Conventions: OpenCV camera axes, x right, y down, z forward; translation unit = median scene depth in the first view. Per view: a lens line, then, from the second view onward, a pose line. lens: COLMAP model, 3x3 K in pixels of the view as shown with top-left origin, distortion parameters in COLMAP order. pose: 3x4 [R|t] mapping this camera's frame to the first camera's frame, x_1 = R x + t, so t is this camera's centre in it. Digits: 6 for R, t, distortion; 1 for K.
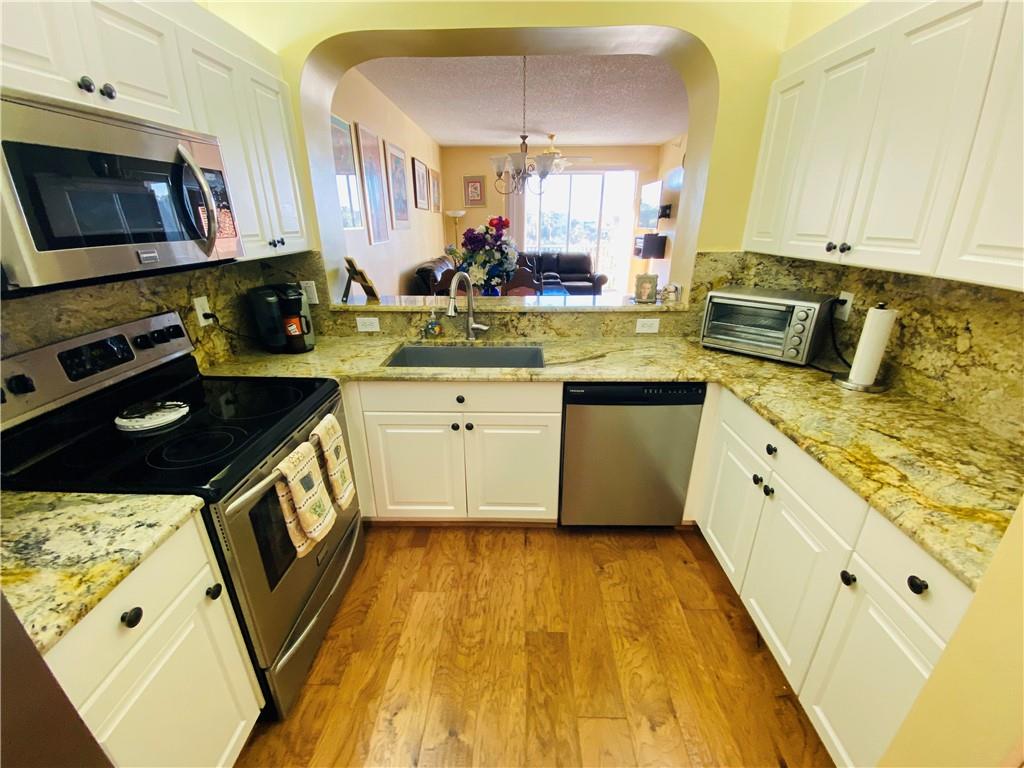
lens RADIAL K [[411.2, 0, 512.0], [0, 411.2, 384.0], [0, 0, 1]] dist [0.030253, -0.026368]
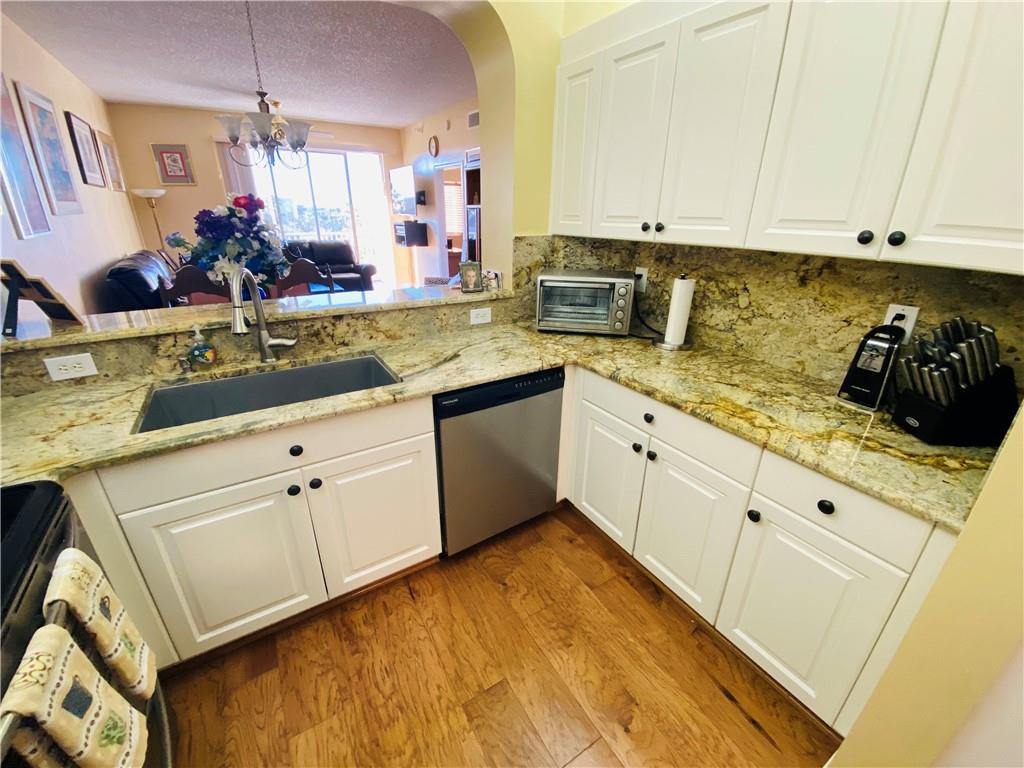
lens RADIAL K [[411.2, 0, 512.0], [0, 411.2, 384.0], [0, 0, 1]] dist [0.030253, -0.026368]
pose [[0.838779, -0.198568, 0.506972, -0.151189], [0.186162, 0.979600, 0.075683, -0.057596], [-0.511658, 0.030897, 0.858633, 0.203209]]
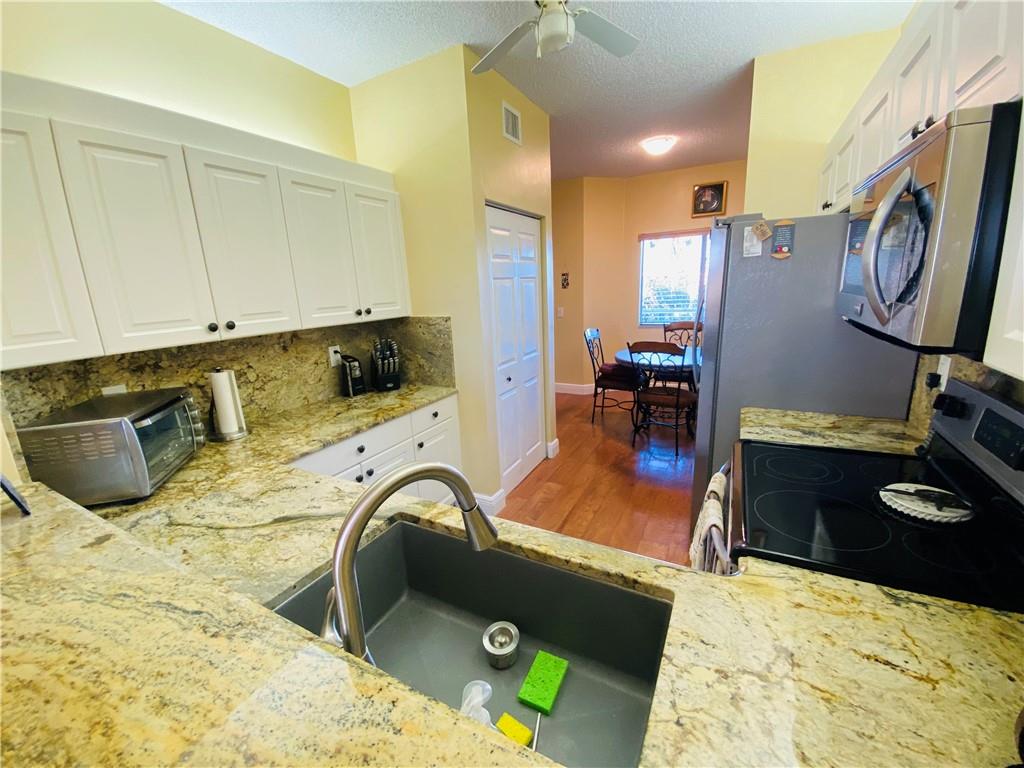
lens RADIAL K [[415.2, 0, 510.8], [0, 415.2, 381.9], [0, 0, 1]] dist [0.018304, -0.020348]
pose [[-0.888231, -0.061346, 0.455283, -0.366722], [0.212122, 0.824305, 0.524906, -0.521740], [-0.407493, 0.562813, -0.719160, 1.300394]]
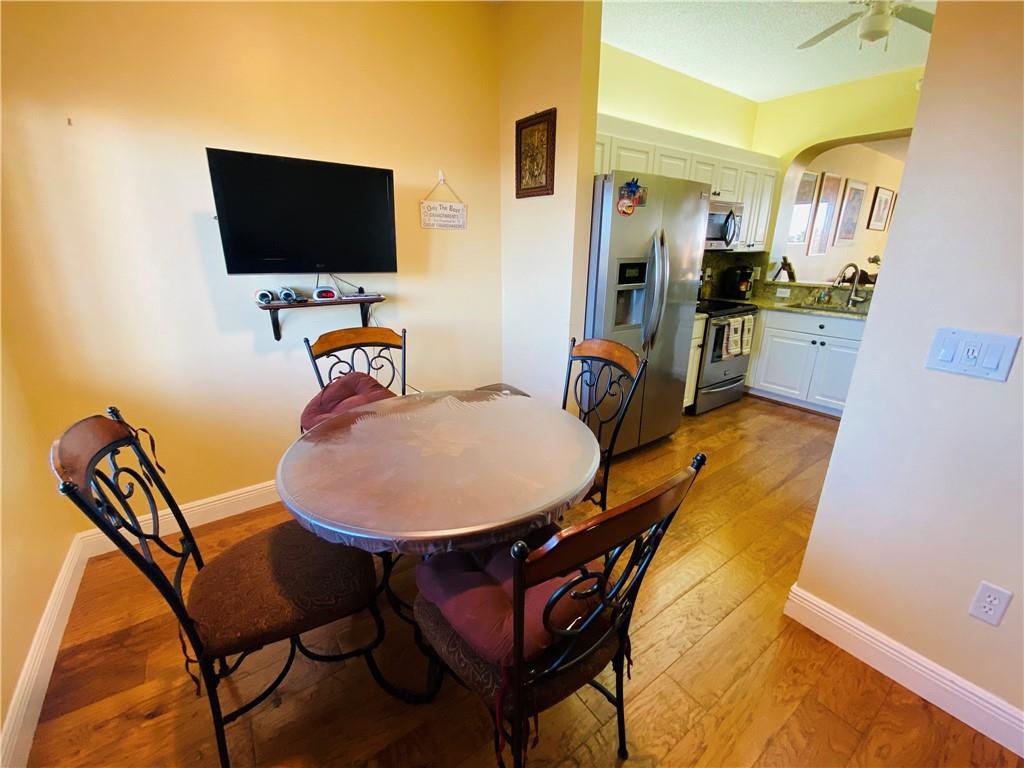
lens RADIAL K [[415.2, 0, 510.8], [0, 415.2, 381.9], [0, 0, 1]] dist [0.018304, -0.020348]
pose [[0.586107, 0.250708, -0.770470, 0.565431], [-0.296602, 0.951307, 0.083923, 0.532934], [0.753994, 0.179335, 0.631928, -1.213087]]
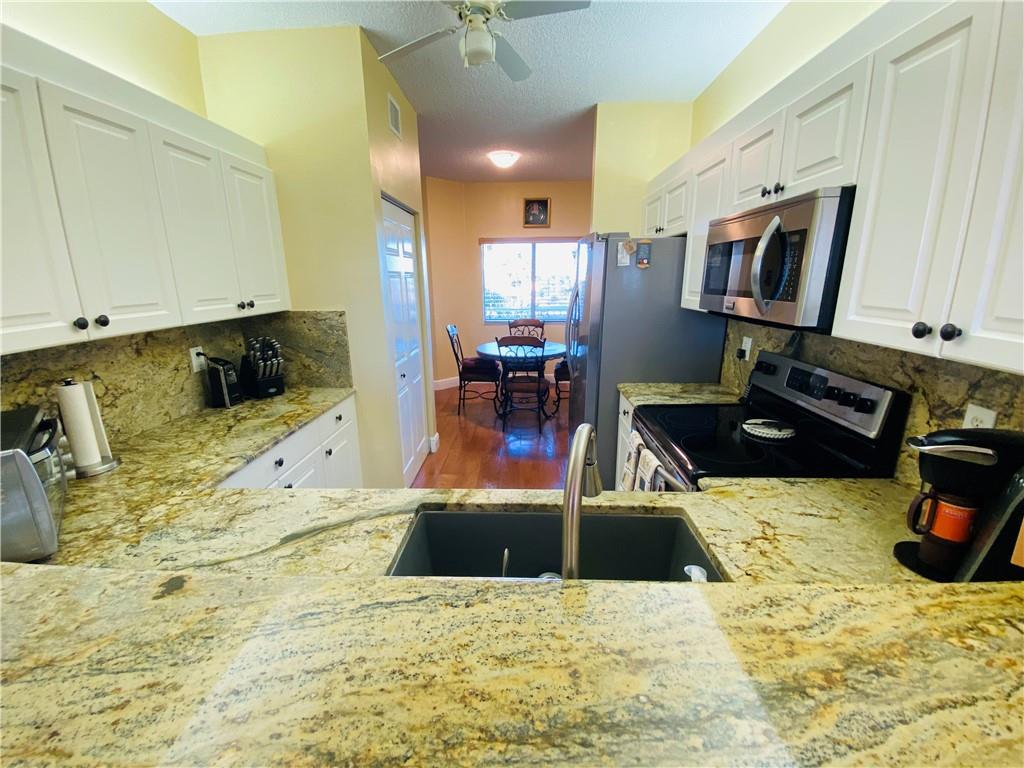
lens RADIAL K [[415.2, 0, 510.8], [0, 415.2, 381.9], [0, 0, 1]] dist [0.018304, -0.020348]
pose [[-0.999761, 0.005098, 0.021236, -0.078116], [0.016489, 0.813828, 0.580873, -0.583629], [-0.014321, 0.581084, -0.813717, 1.440003]]
